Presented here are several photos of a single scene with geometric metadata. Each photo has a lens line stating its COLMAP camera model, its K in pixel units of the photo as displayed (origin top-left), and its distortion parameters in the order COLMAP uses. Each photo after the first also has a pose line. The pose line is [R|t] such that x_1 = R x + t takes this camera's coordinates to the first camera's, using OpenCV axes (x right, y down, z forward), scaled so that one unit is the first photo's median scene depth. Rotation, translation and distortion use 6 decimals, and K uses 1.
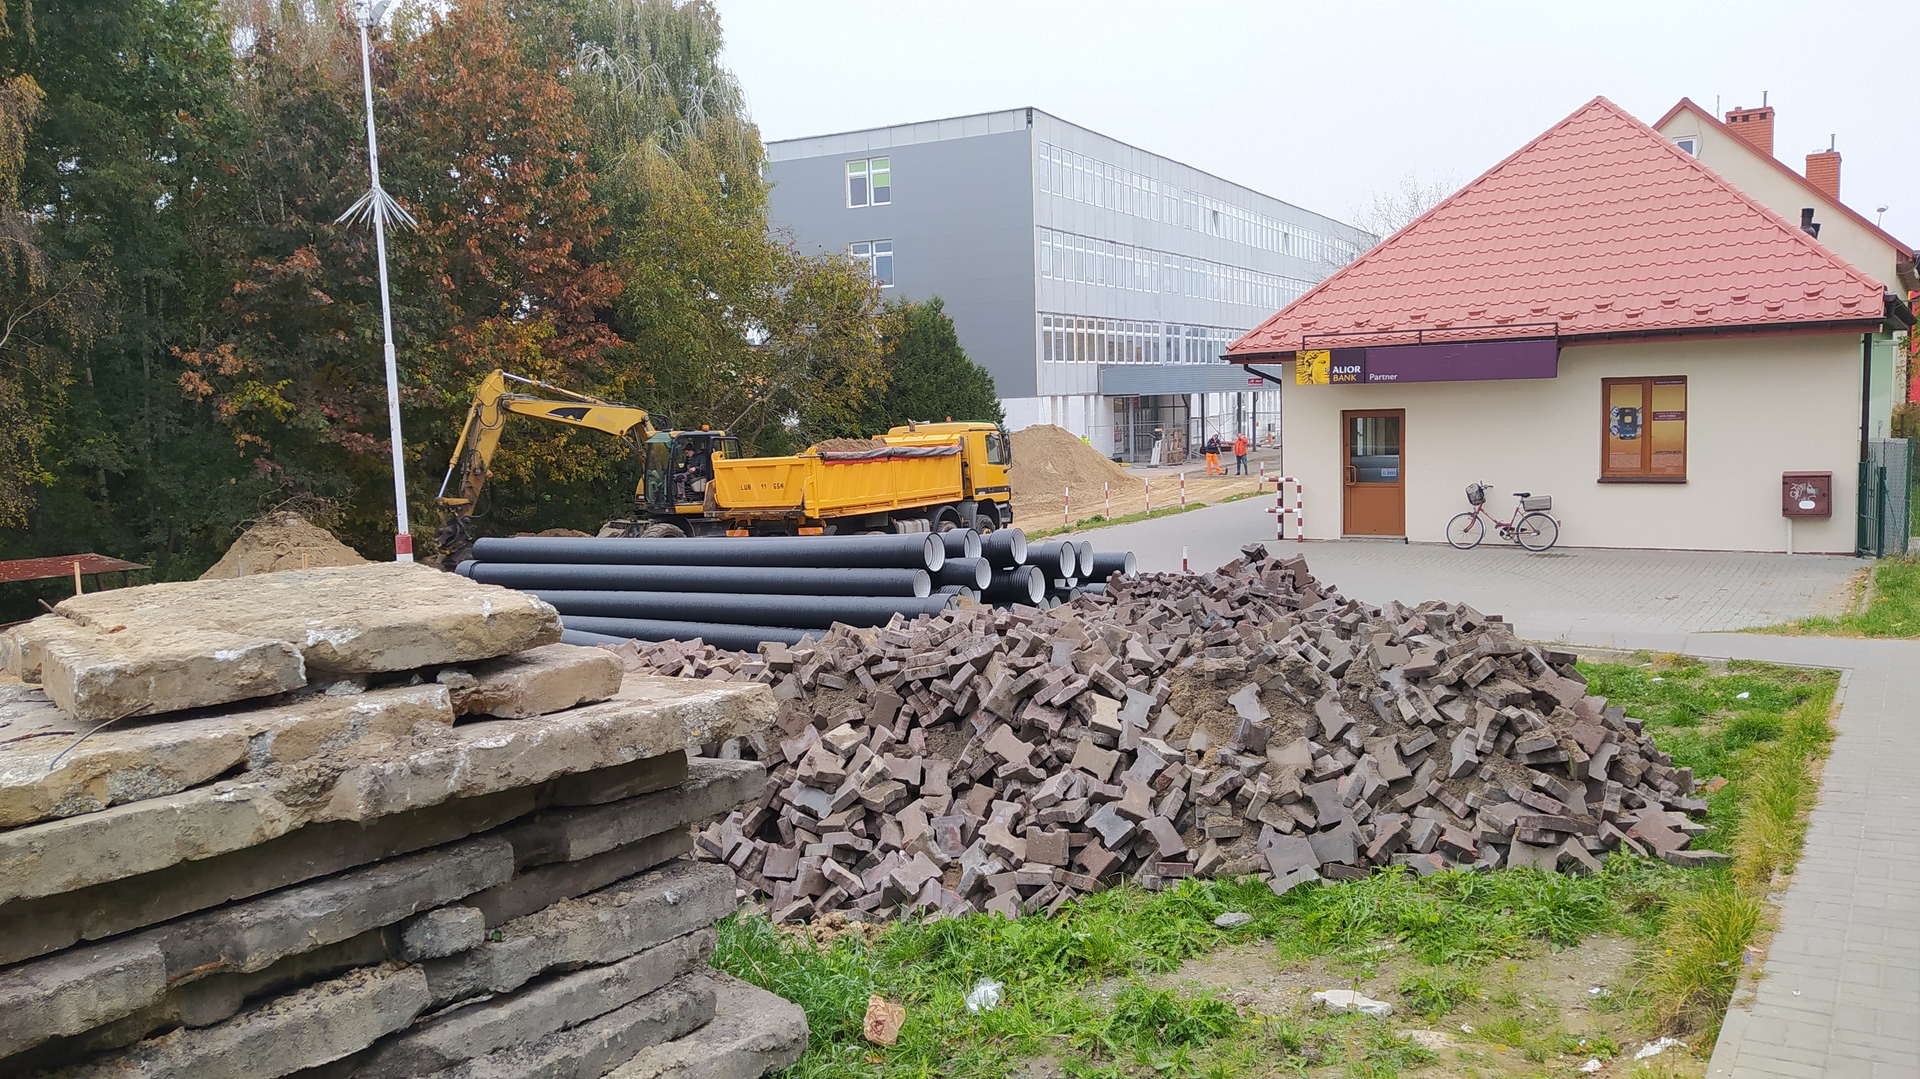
lens RADIAL K [[1408.7, 0, 1062.4], [0, 1408.7, 532.8], [0, 0, 1]] dist [-0.007345, -0.004751]
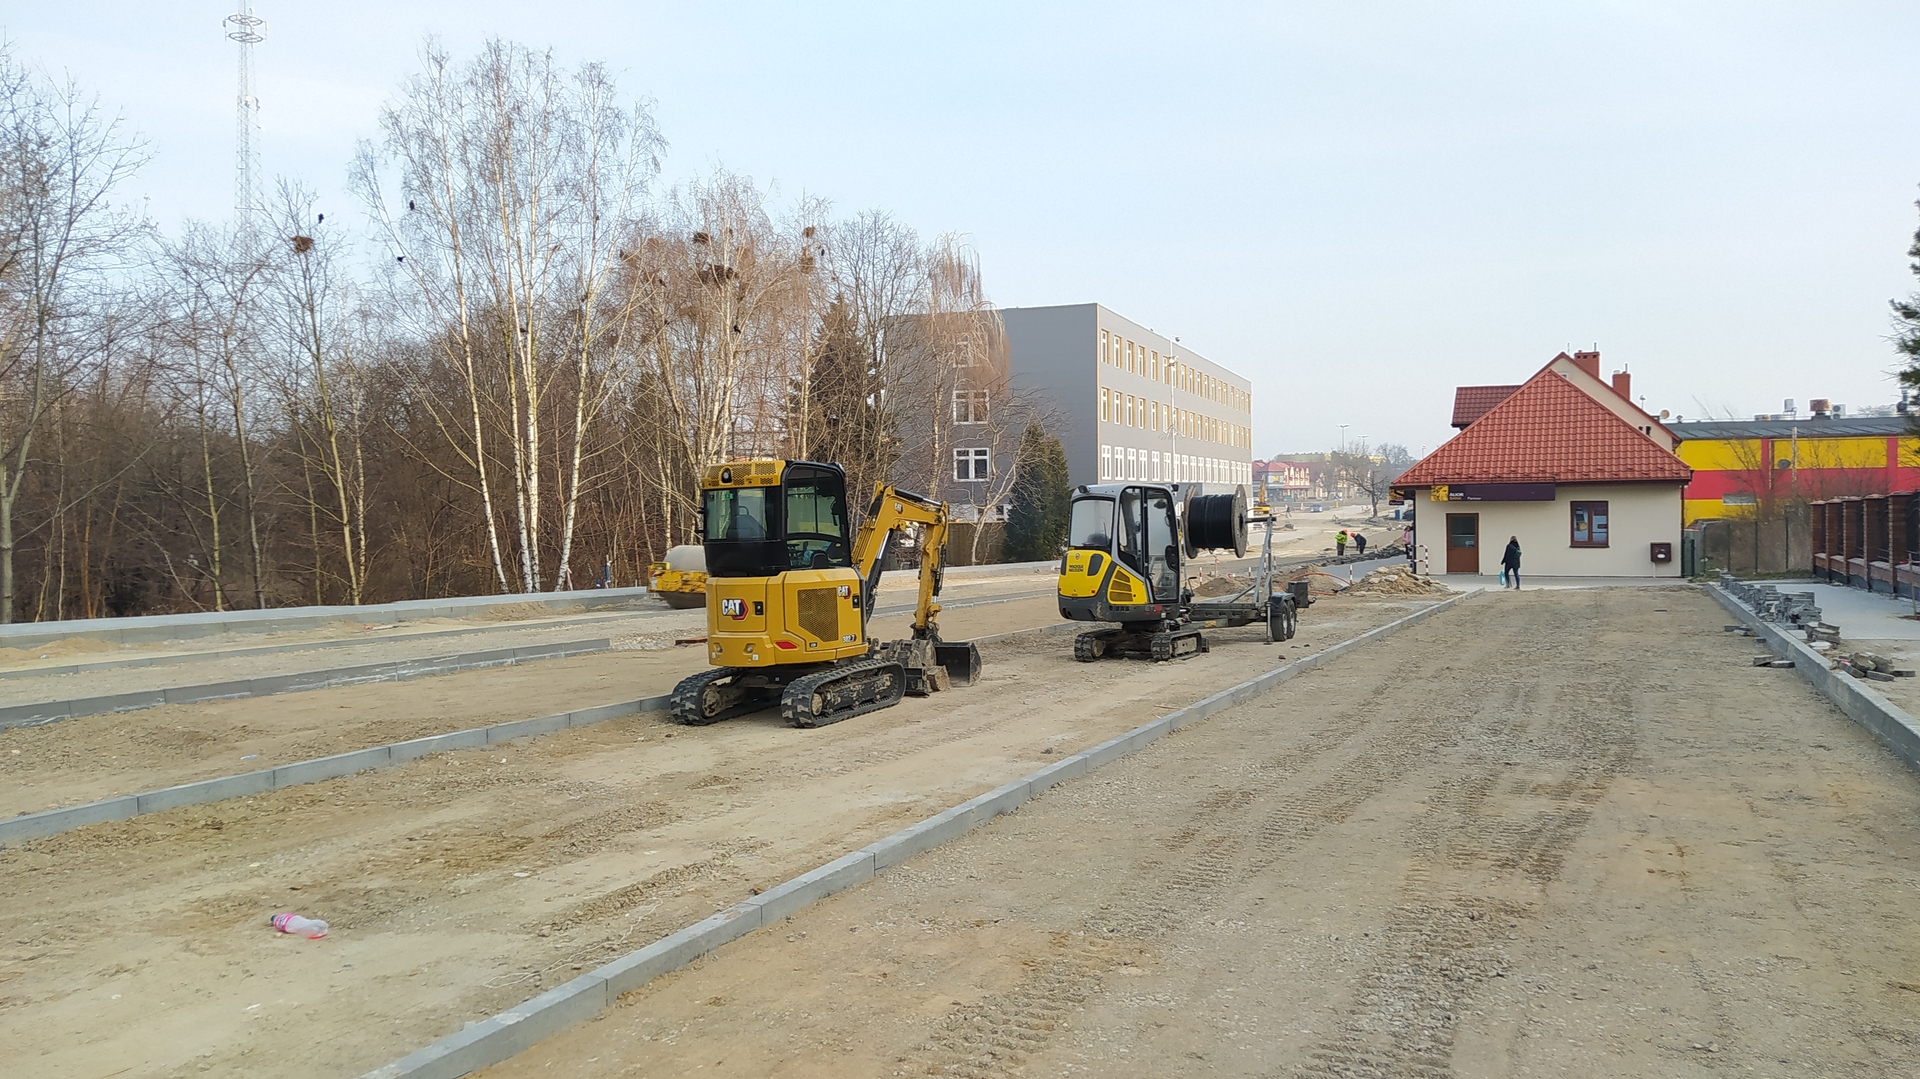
lens RADIAL K [[1507.4, 0, 990.2], [0, 1507.4, 546.6], [0, 0, 1]] dist [0.063933, -0.012176]
pose [[0.985055, 0.016423, 0.171457, -0.910808], [-0.005590, 0.997968, -0.063474, 0.118137], [-0.172151, 0.061566, 0.983145, -1.187031]]
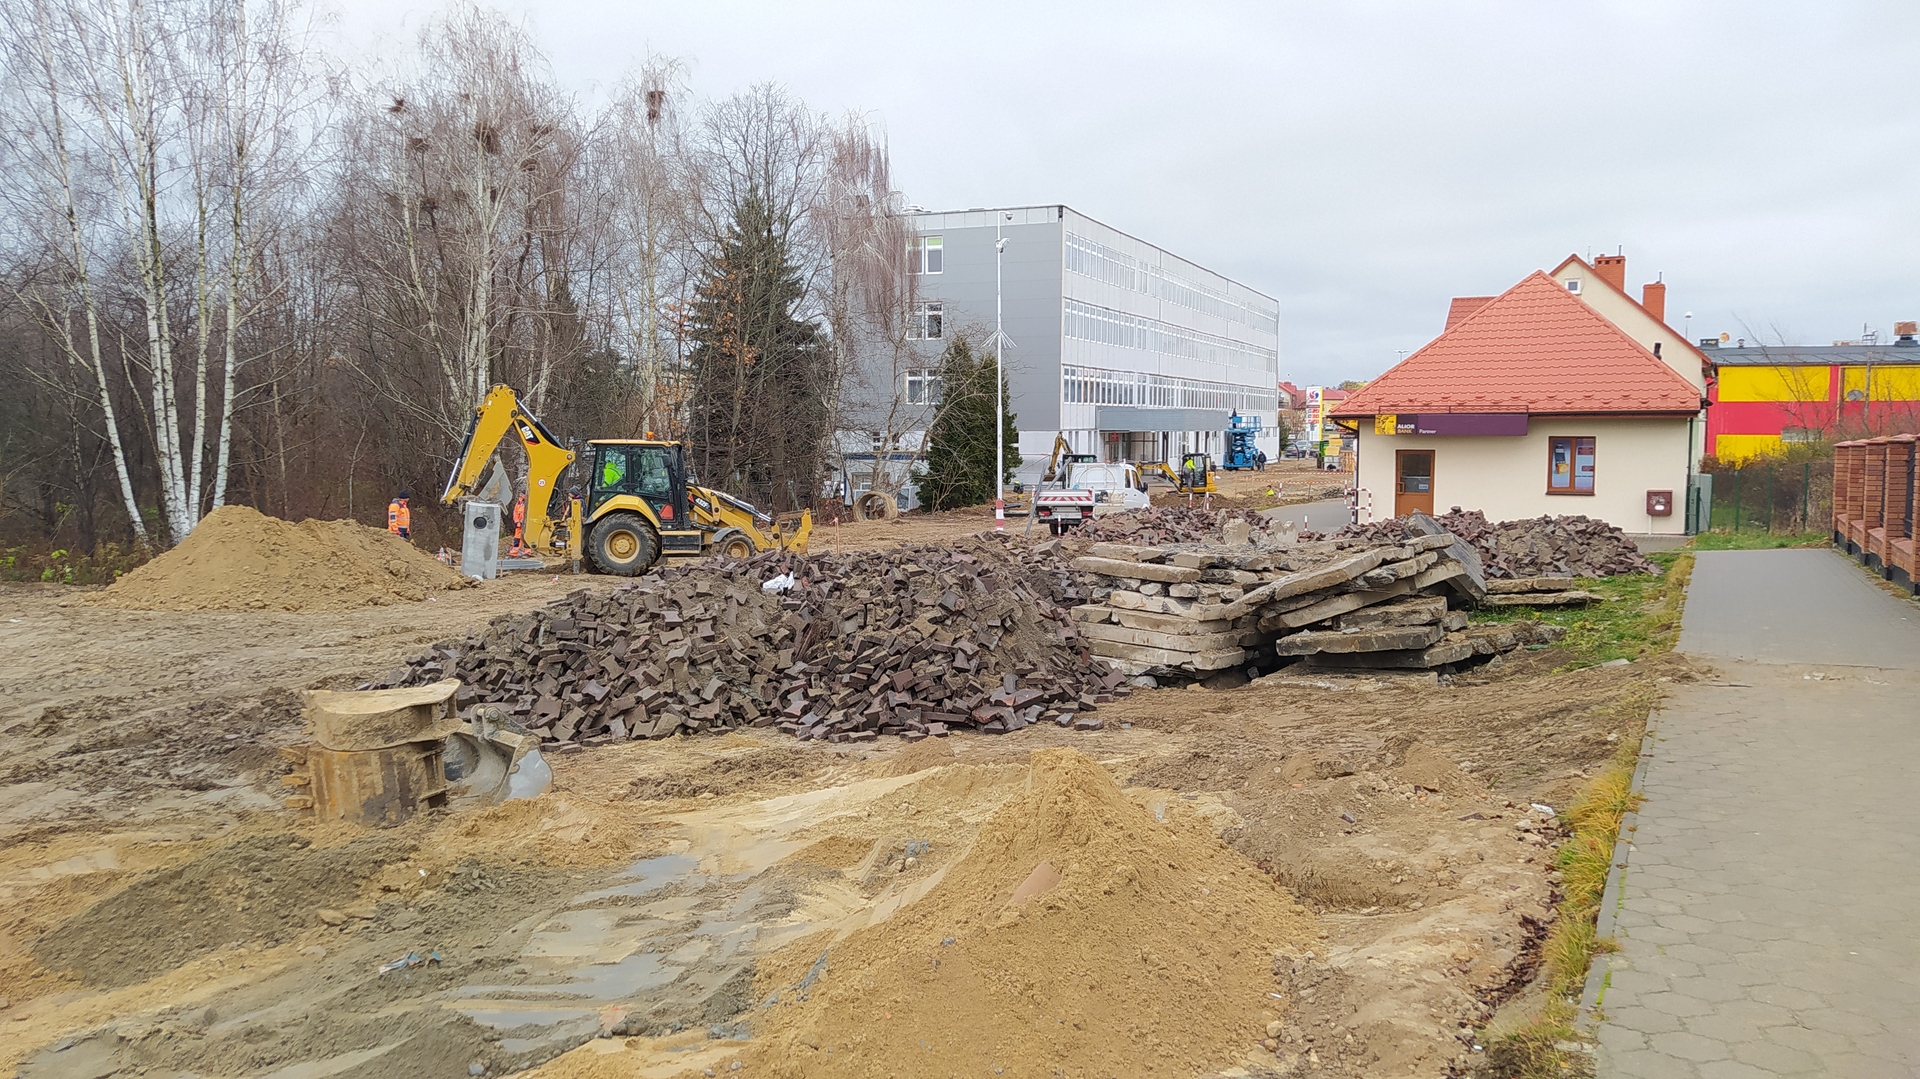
lens RADIAL K [[1527.0, 0, 1021.8], [0, 1527.0, 536.4], [0, 0, 1]] dist [0.078504, -0.122501]
pose [[0.991149, 0.024993, 0.130380, -0.510731], [-0.021938, 0.999451, -0.024811, 0.077197], [-0.130929, 0.021731, 0.991154, -0.815357]]
